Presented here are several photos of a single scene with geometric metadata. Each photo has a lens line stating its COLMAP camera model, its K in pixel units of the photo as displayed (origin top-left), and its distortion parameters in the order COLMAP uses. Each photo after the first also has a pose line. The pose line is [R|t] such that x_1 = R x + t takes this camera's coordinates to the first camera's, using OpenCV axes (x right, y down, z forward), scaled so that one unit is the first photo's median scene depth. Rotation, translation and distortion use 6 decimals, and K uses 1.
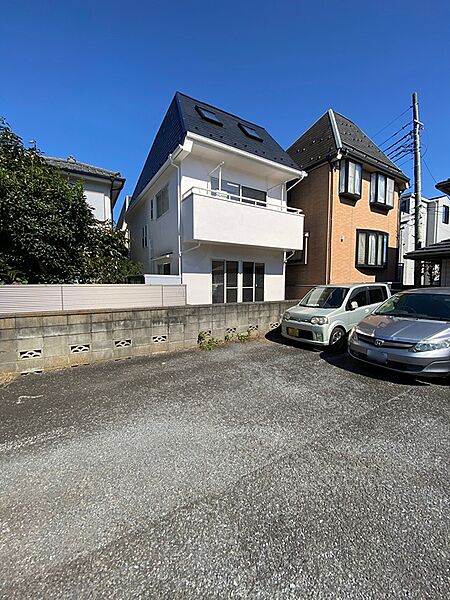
lens RADIAL K [[241.5, 0, 225.0], [0, 241.5, 300.0], [0, 0, 1]] dist [0.022522, -0.021749]
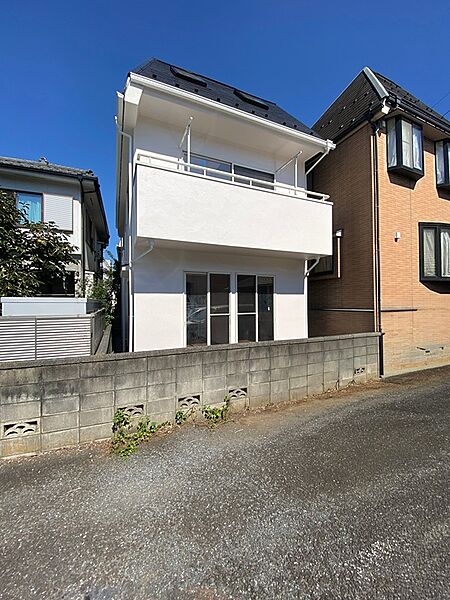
lens RADIAL K [[241.5, 0, 225.0], [0, 241.5, 300.0], [0, 0, 1]] dist [0.022522, -0.021749]
pose [[0.990669, -0.009400, -0.135964, 0.126454], [-0.001760, 0.996653, -0.081733, -0.035433], [0.136277, 0.081210, 0.987337, 0.339615]]
